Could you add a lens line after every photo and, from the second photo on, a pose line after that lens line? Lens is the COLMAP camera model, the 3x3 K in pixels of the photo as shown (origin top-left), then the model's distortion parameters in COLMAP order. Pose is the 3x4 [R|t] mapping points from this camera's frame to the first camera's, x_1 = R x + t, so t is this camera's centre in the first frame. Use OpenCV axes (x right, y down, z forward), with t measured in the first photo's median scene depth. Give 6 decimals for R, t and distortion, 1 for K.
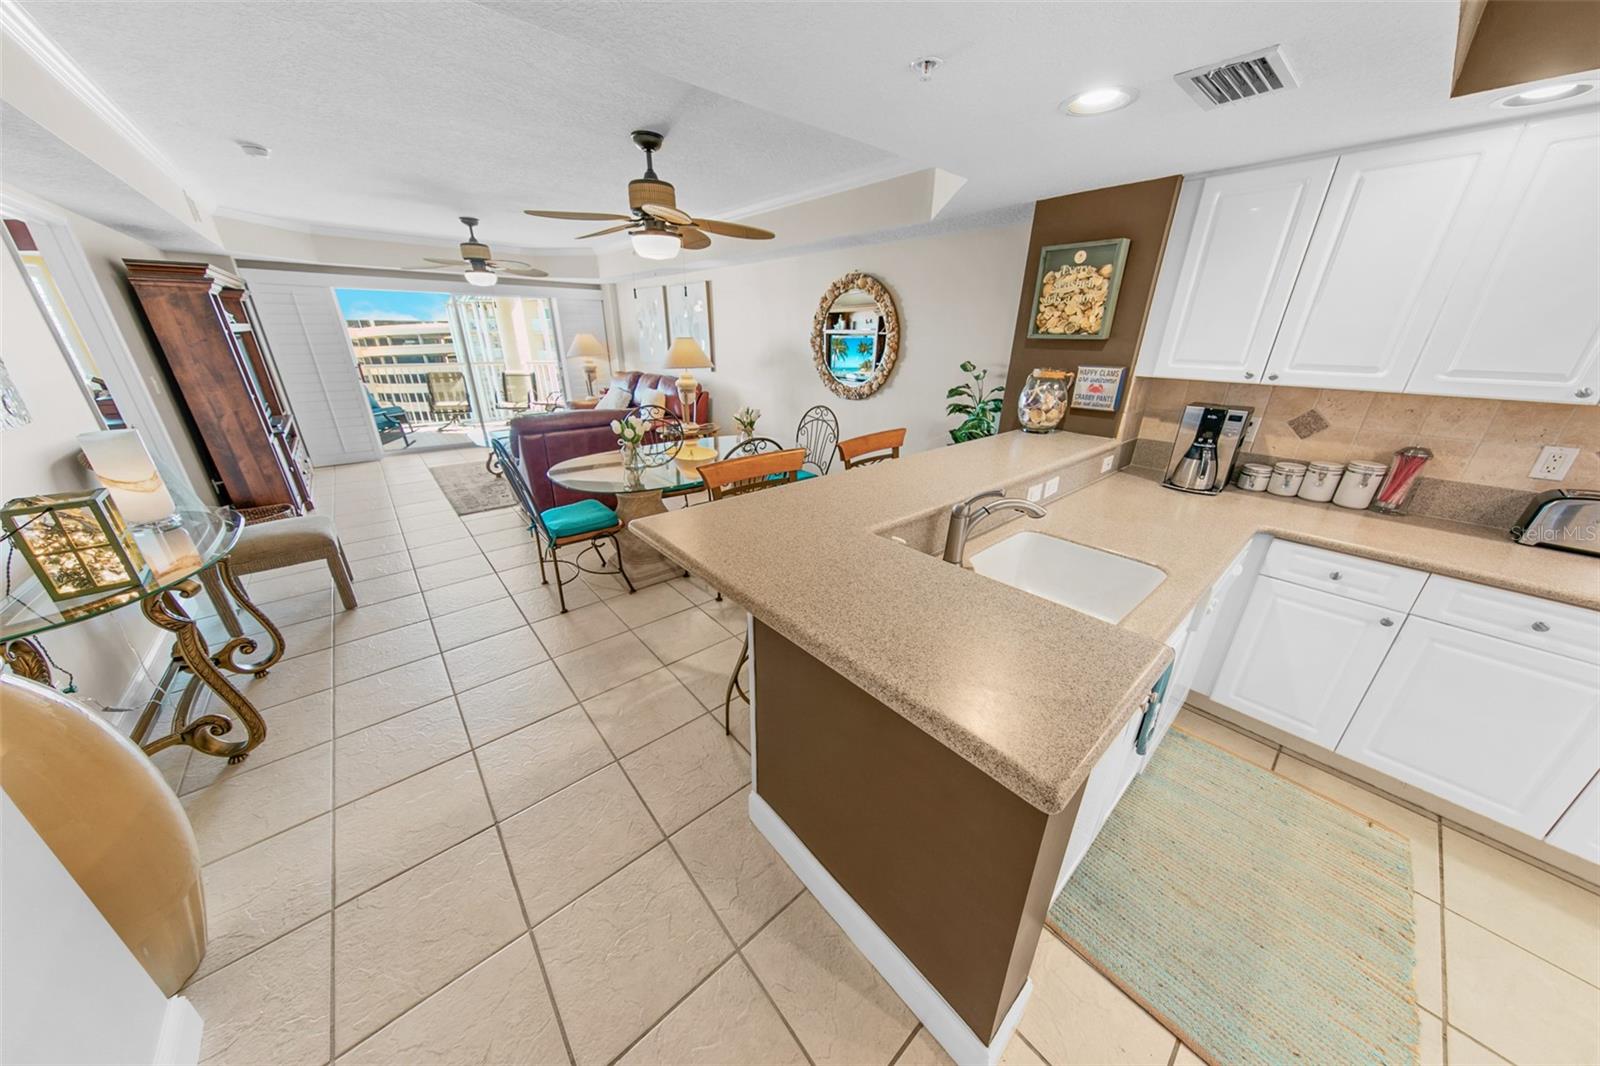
lens RADIAL K [[498.3, 0, 796.0], [0, 498.3, 532.3], [0, 0, 1]] dist [0.008413, -0.001682]
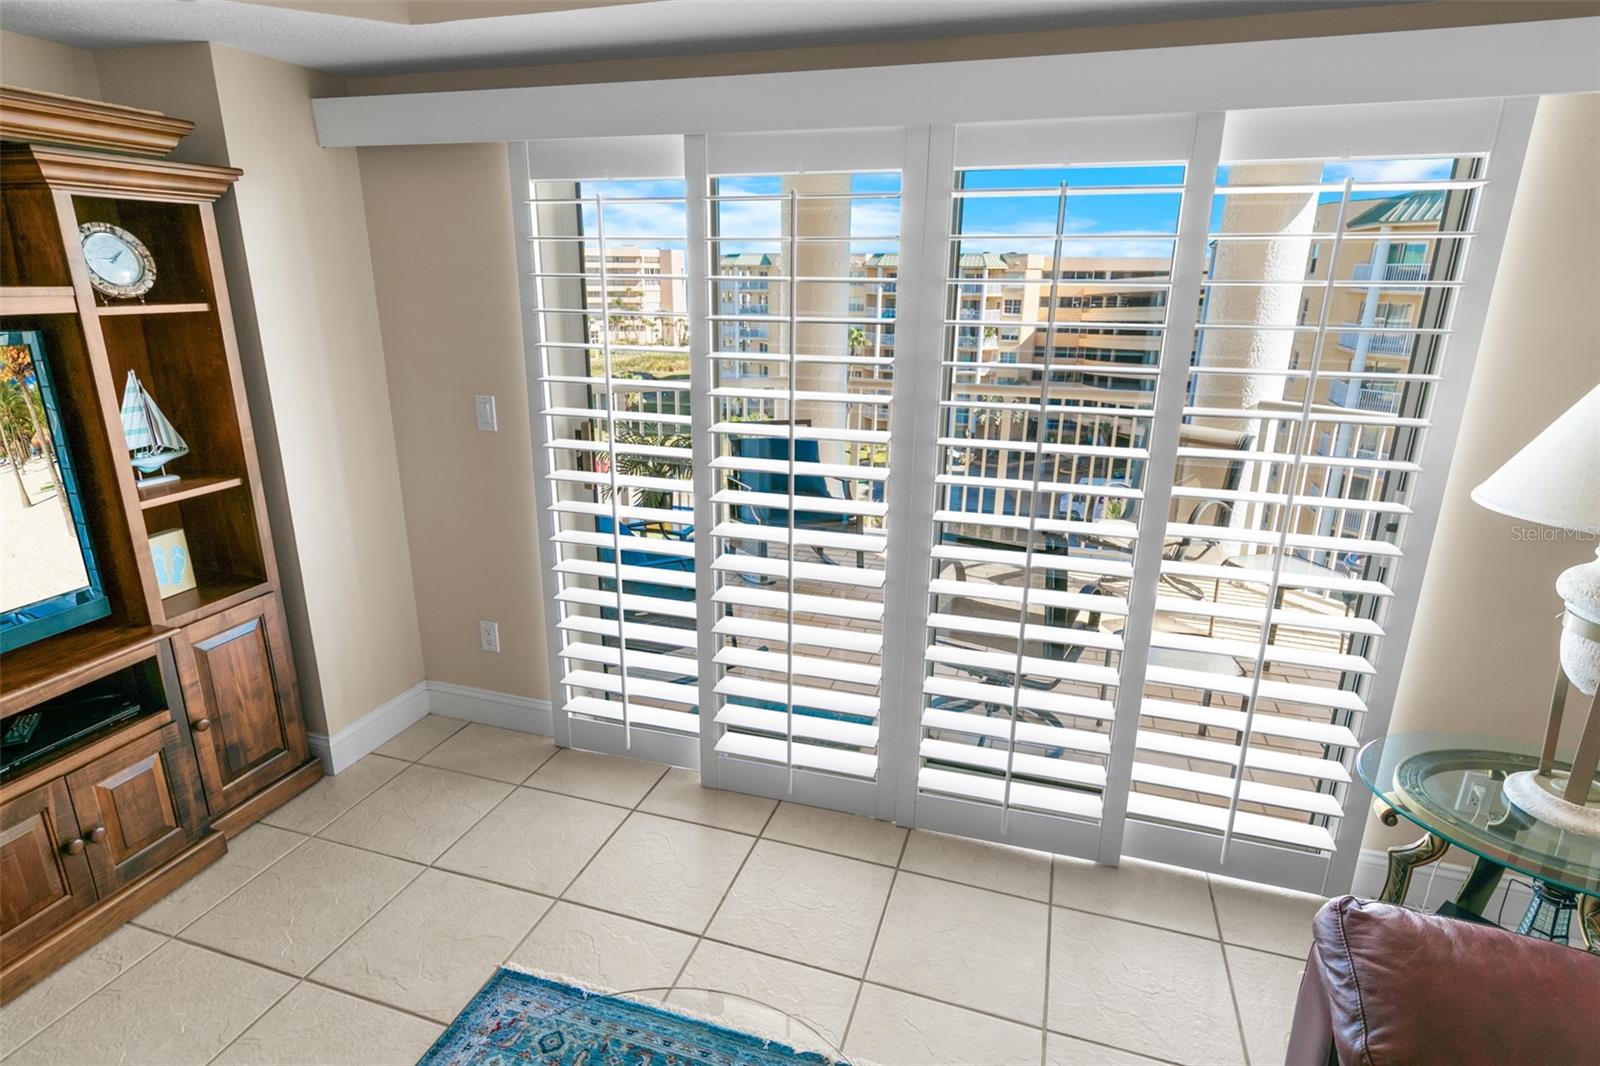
lens RADIAL K [[843.5, 0, 800.0], [0, 843.5, 533.0], [0, 0, 1]] dist [0.002114, 0.000834]
pose [[0.528650, 0.243107, -0.813283, -0.618842], [-0.322116, 0.943899, 0.072769, -0.511257], [0.785348, 0.223502, 0.577301, 1.226745]]
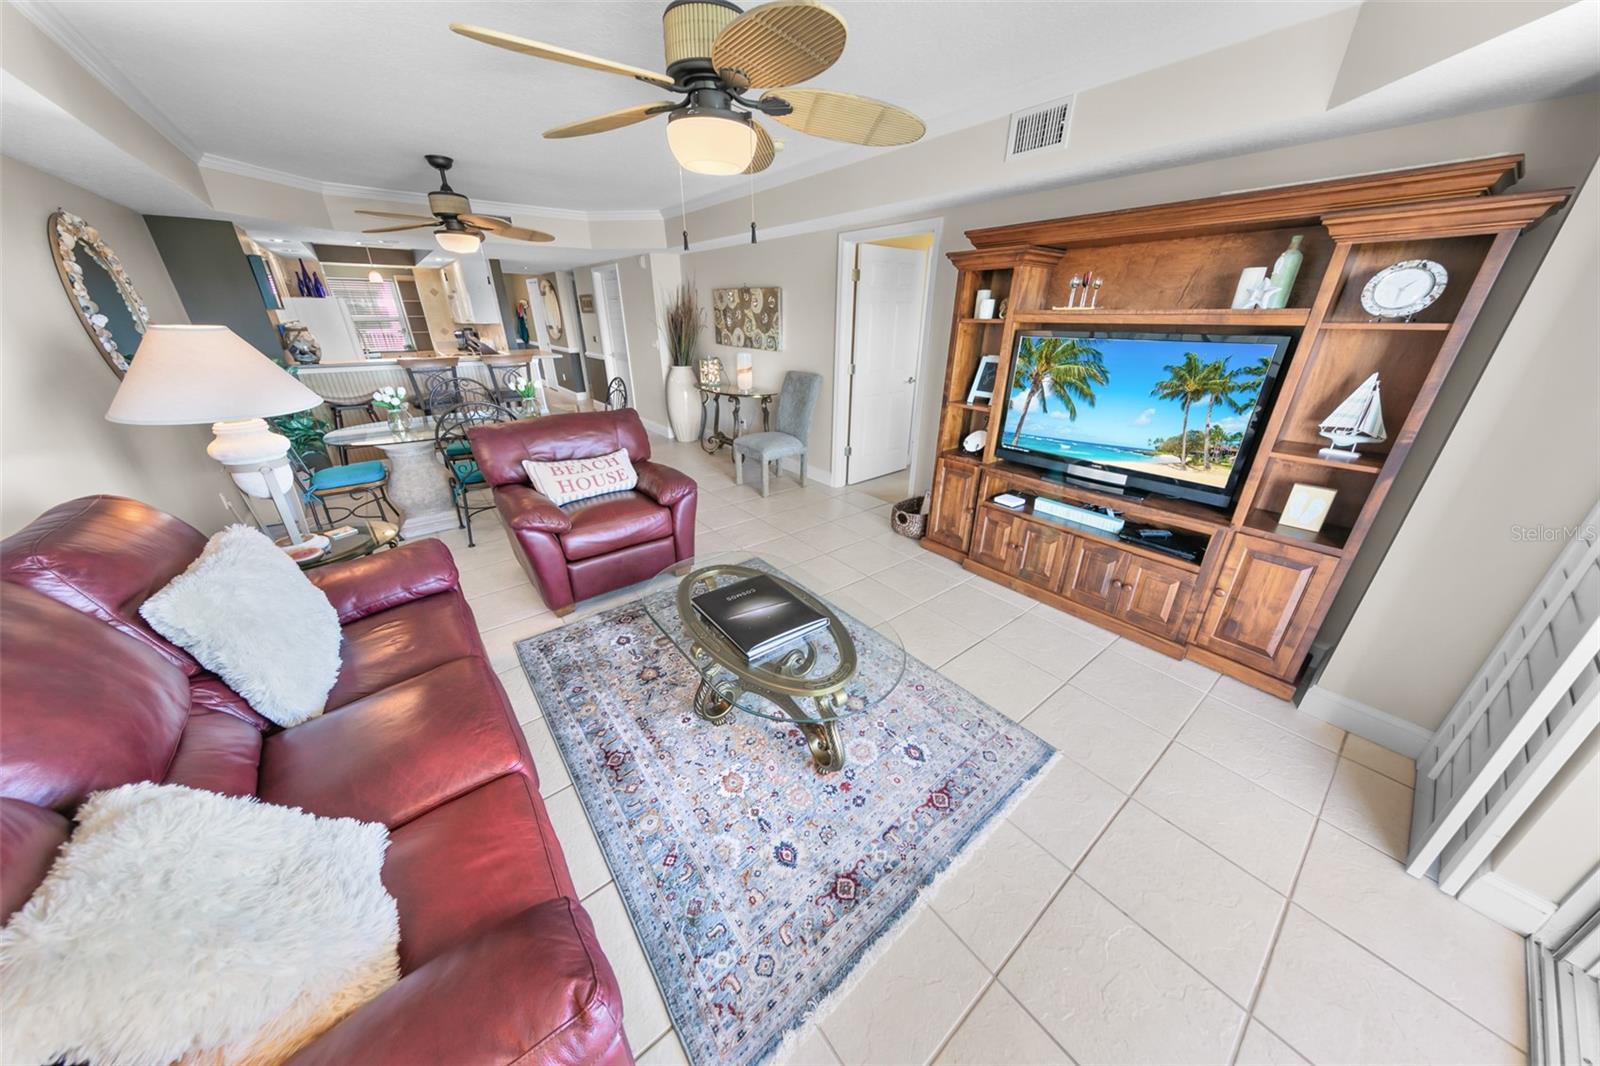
lens RADIAL K [[500.6, 0, 795.6], [0, 500.6, 532.2], [0, 0, 1]] dist [0.010039, -0.001876]
pose [[-0.999210, -0.026617, 0.029518, -0.812717], [0.002502, 0.699067, 0.715052, -0.658643], [-0.039668, 0.714561, -0.698448, 1.622132]]
